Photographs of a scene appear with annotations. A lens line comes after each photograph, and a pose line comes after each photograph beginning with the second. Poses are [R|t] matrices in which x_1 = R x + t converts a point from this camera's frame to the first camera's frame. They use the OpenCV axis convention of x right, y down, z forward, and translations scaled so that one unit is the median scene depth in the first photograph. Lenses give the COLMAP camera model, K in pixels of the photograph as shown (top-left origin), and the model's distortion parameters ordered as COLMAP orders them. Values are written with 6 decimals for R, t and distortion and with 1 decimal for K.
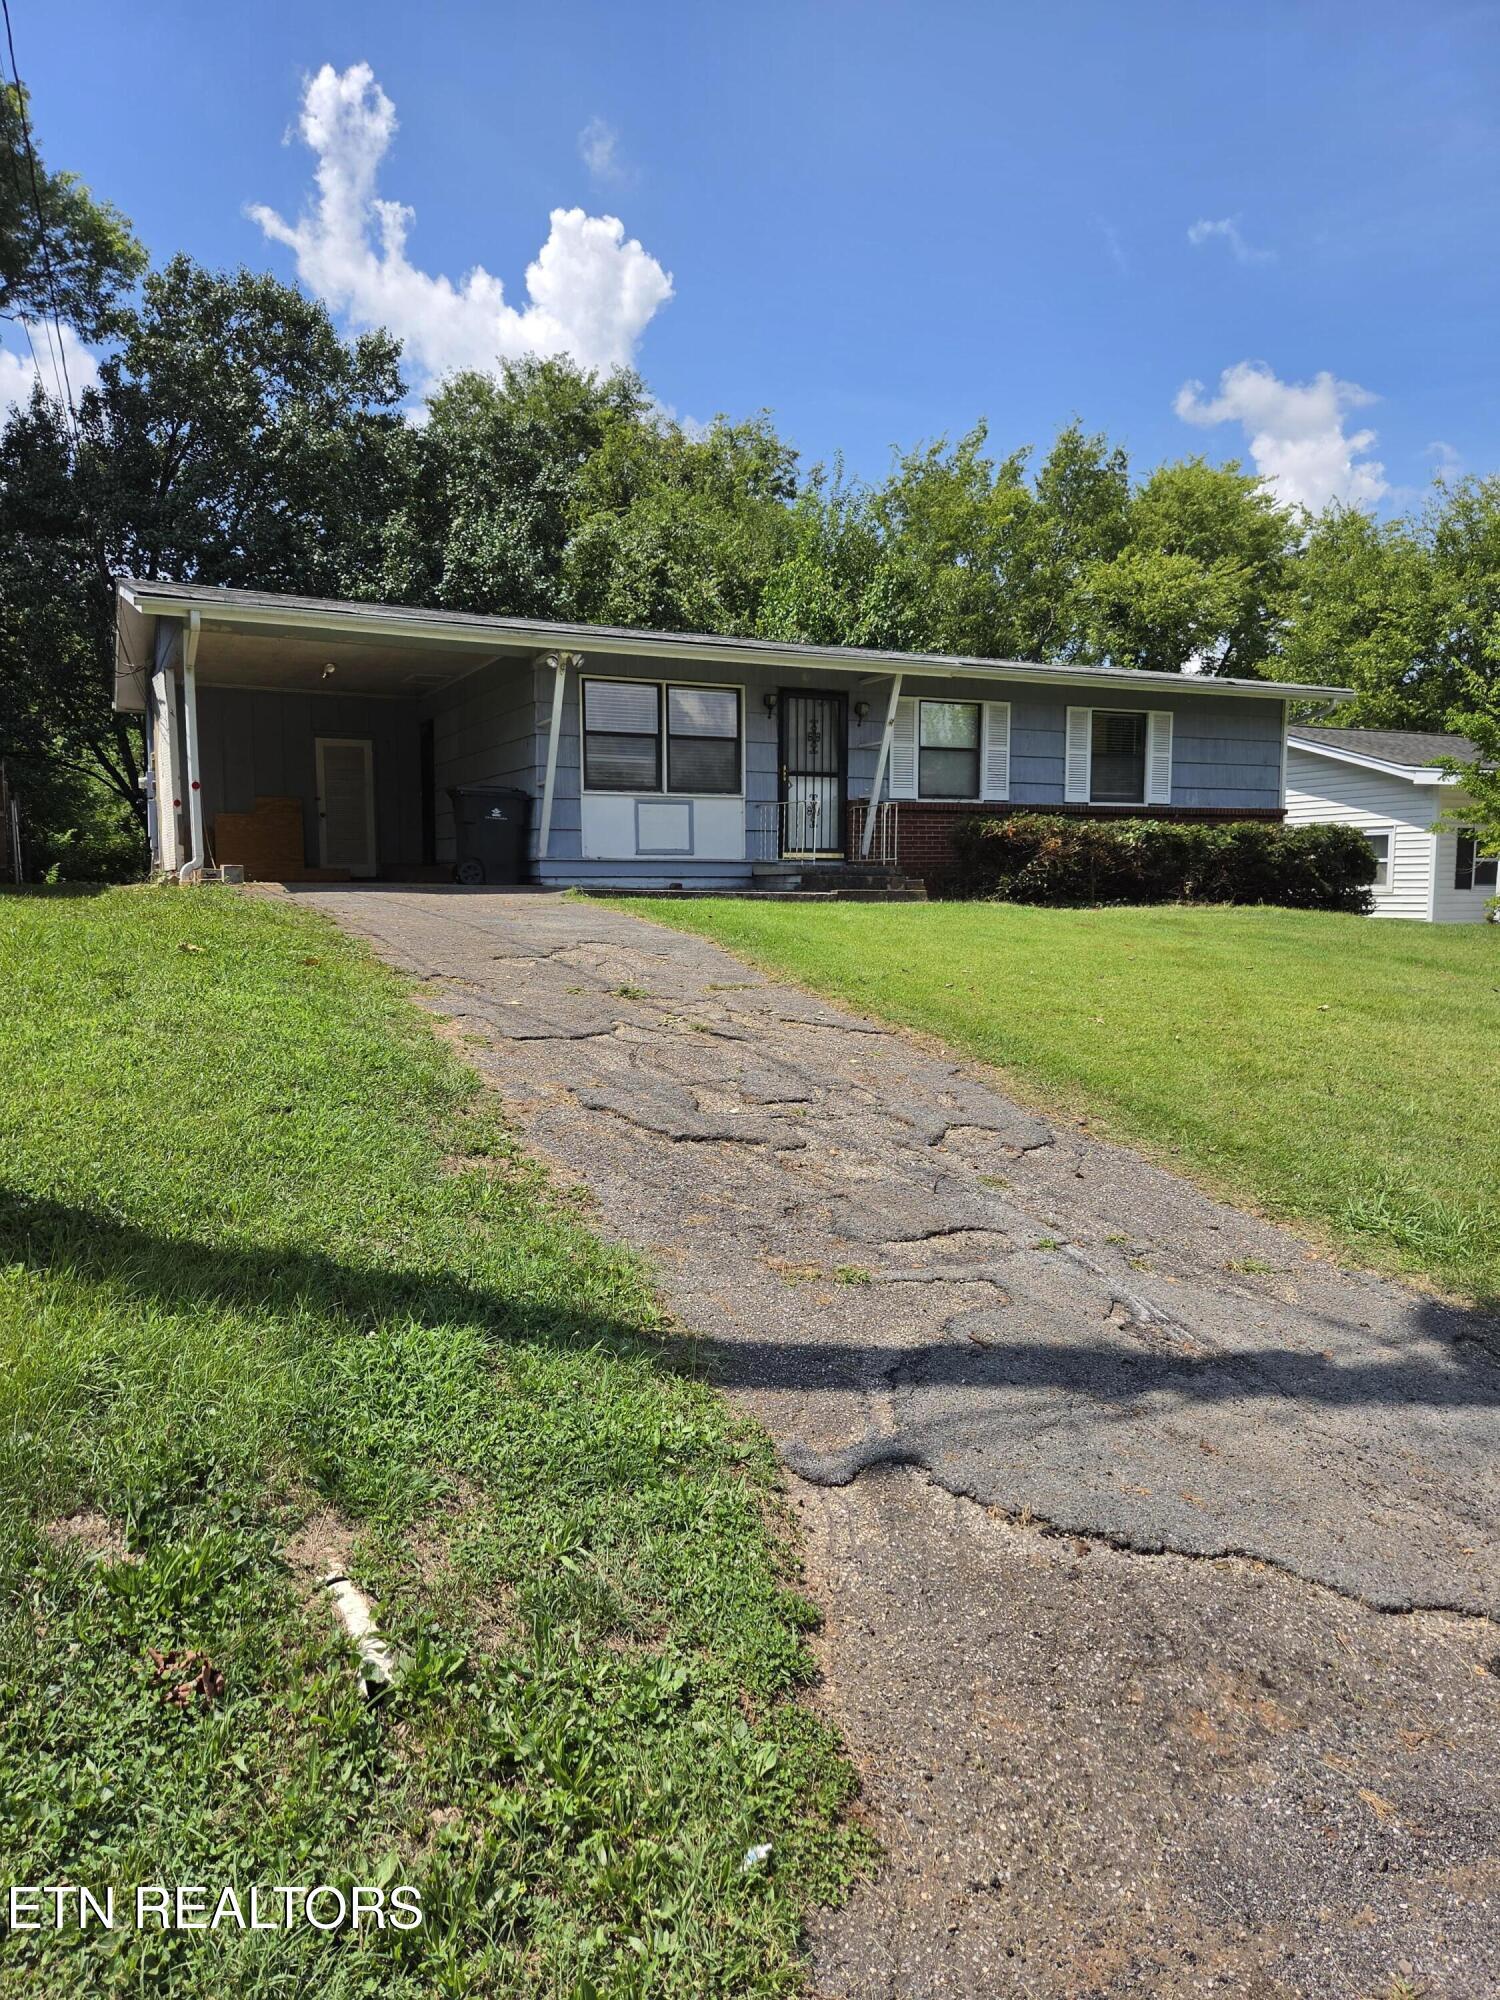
lens RADIAL K [[1330.4, 0, 748.9], [0, 1330.4, 1004.3], [0, 0, 1]] dist [0.036426, -0.002334]
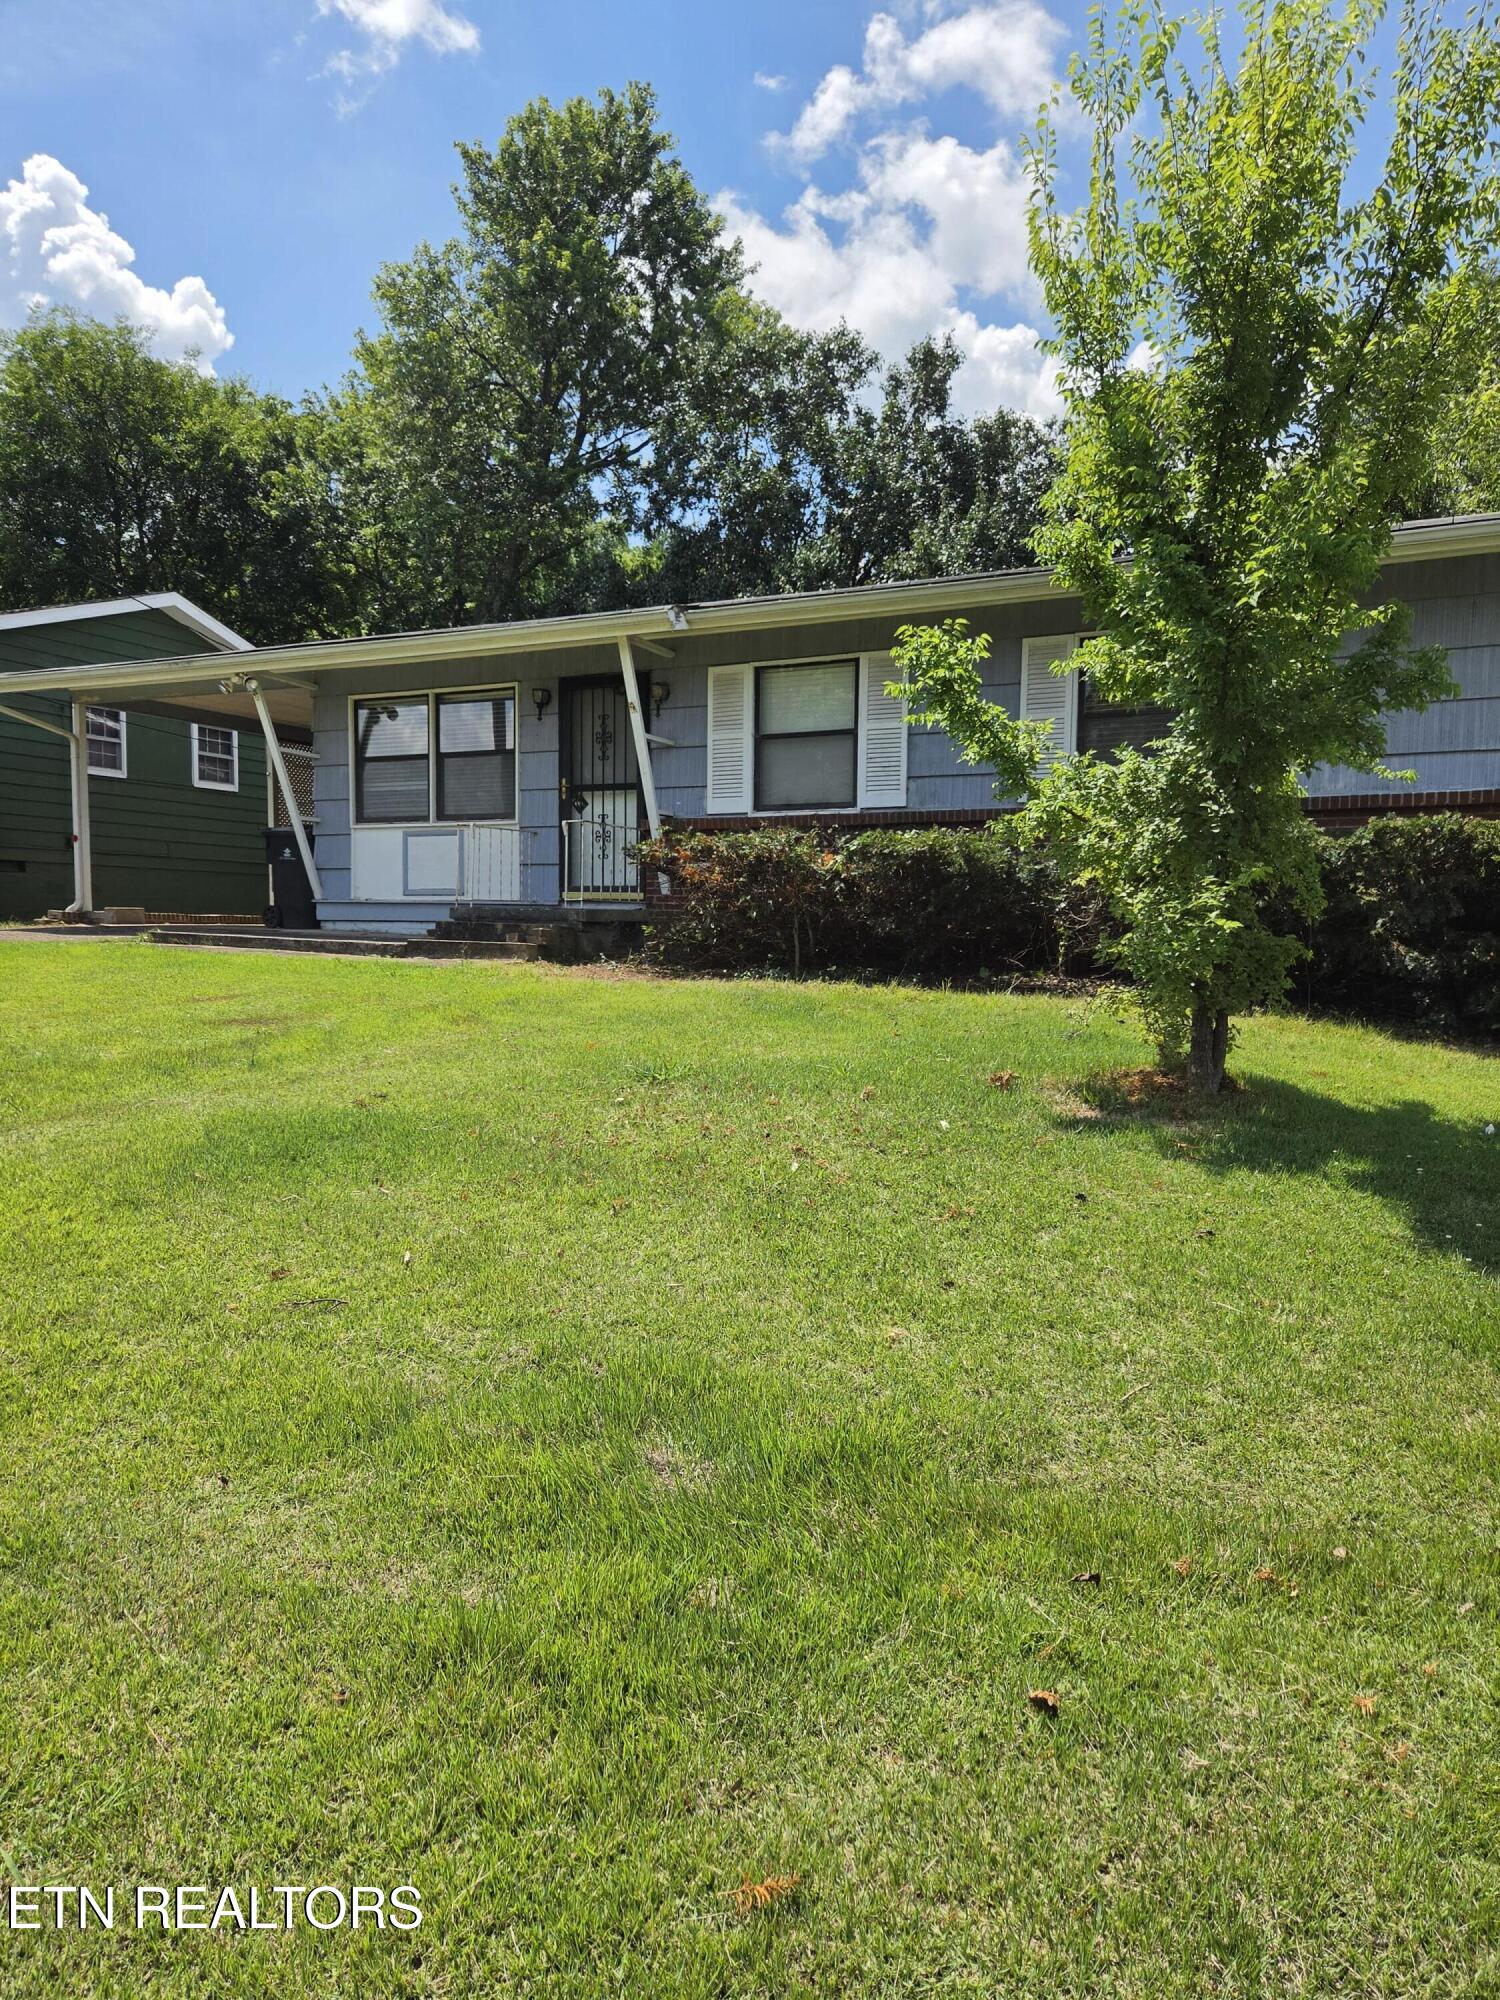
lens RADIAL K [[1333.3, 0, 783.1], [0, 1333.3, 1003.9], [0, 0, 1]] dist [0.046245, -0.000610]
pose [[0.617309, 0.058375, -0.784552, 0.764182], [-0.082804, 0.996525, 0.008995, -0.071738], [0.782351, 0.059411, 0.619998, 0.668477]]
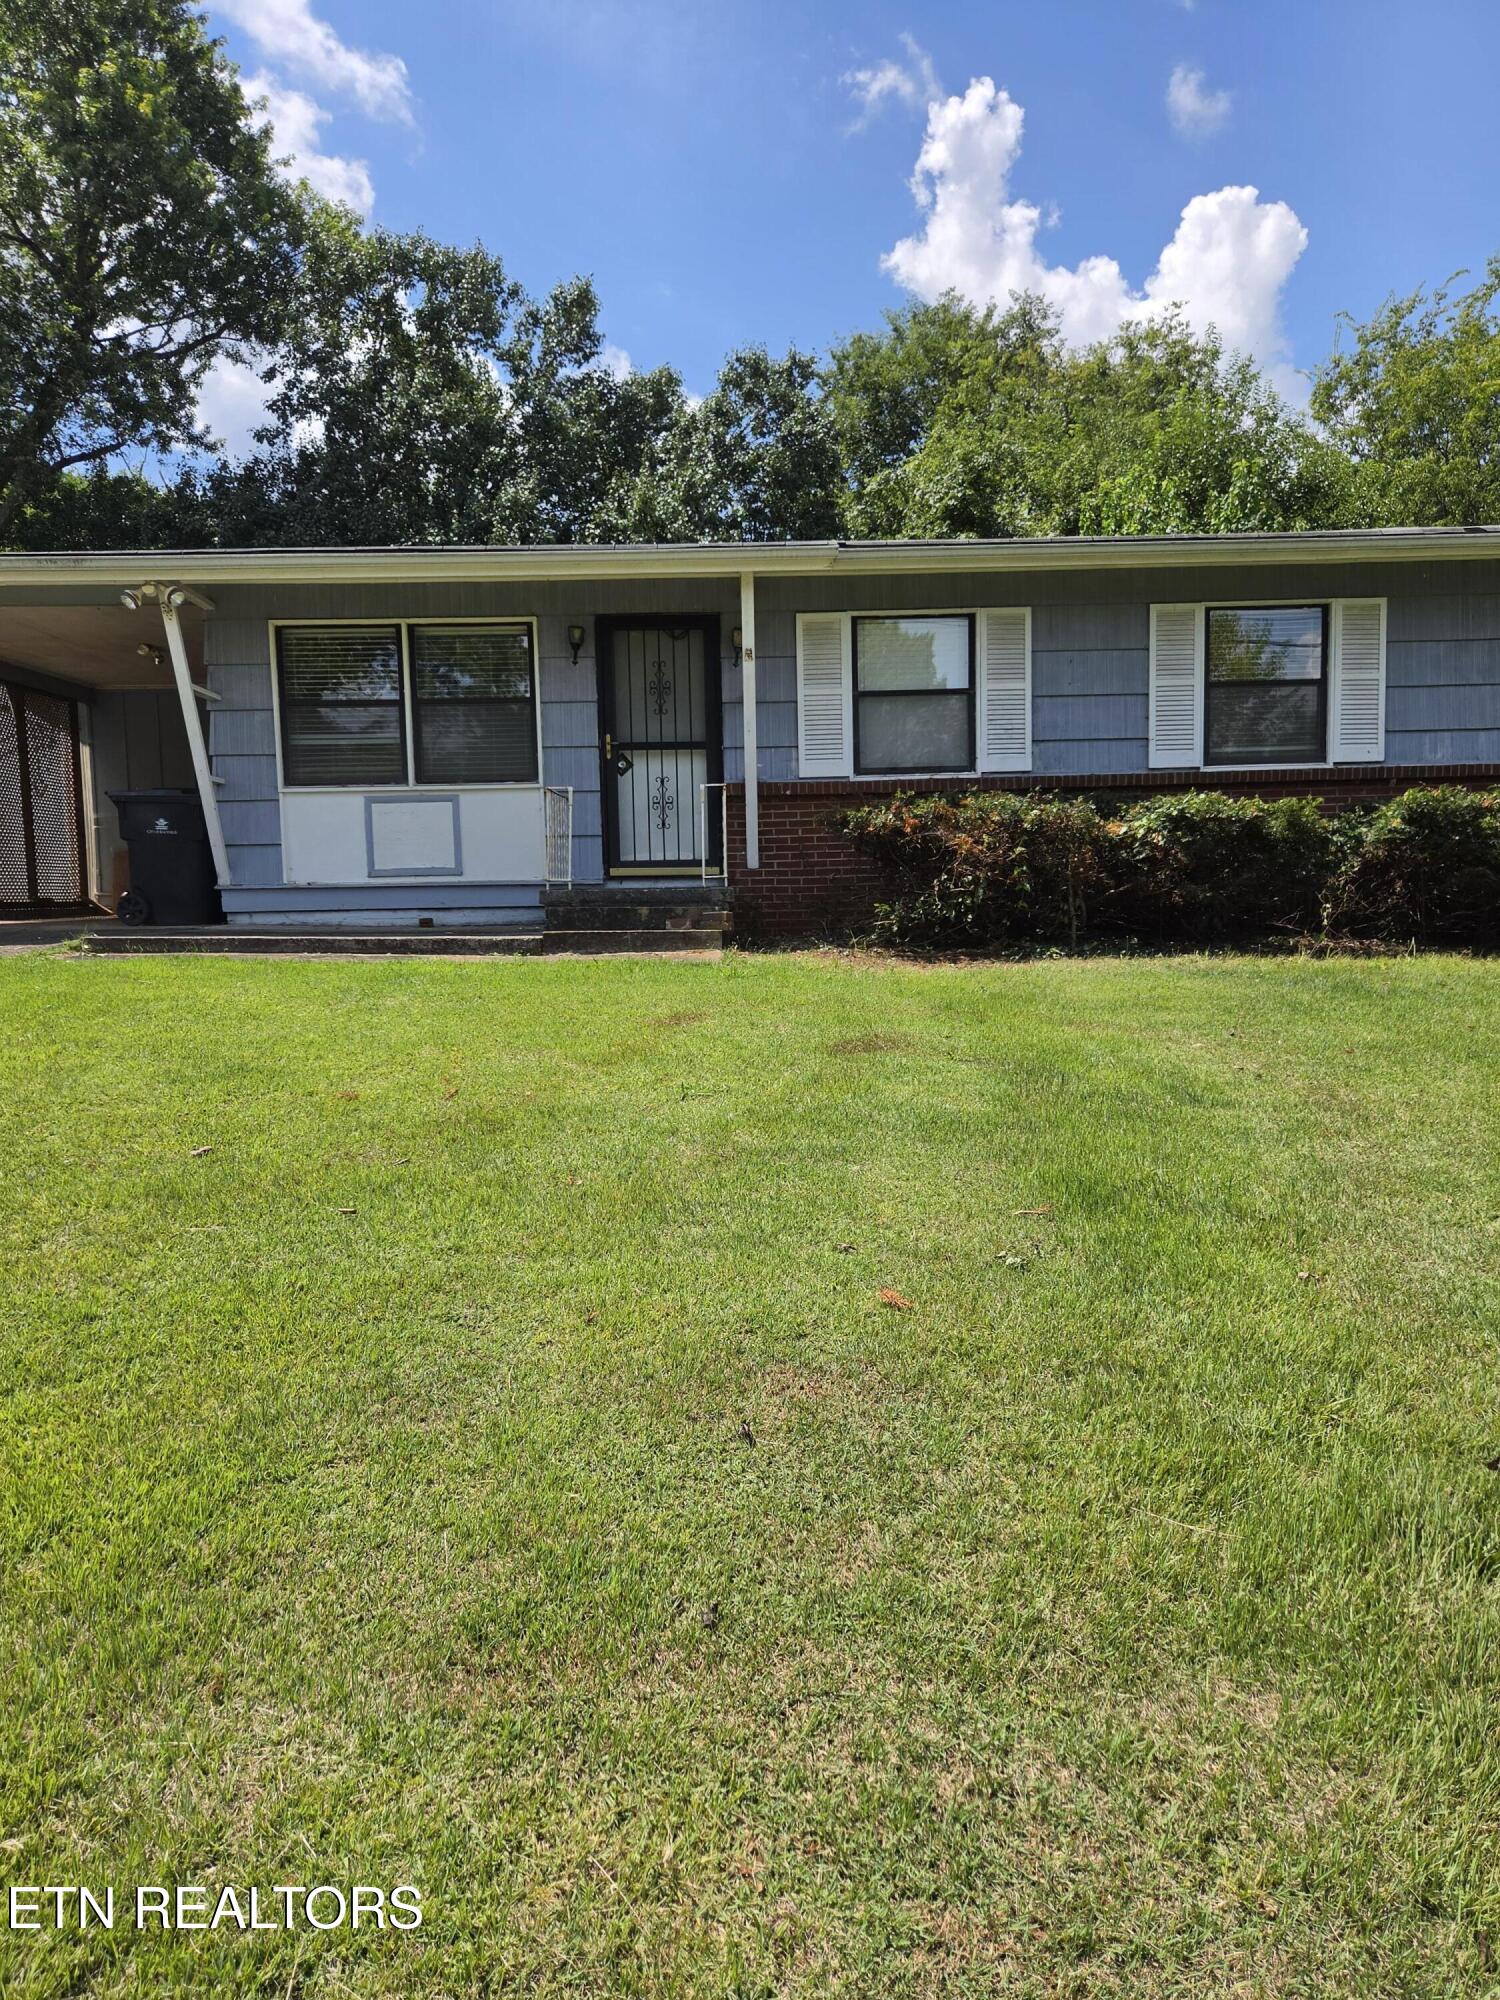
lens RADIAL K [[1334.1, 0, 750.0], [0, 1334.1, 1000.0], [0, 0, 1]] dist [0.026856, -0.001995]
pose [[0.903226, 0.020227, -0.428689, 0.396765], [-0.022233, 0.999753, 0.000328, -0.054598], [0.428590, 0.009235, 0.903452, 0.468003]]
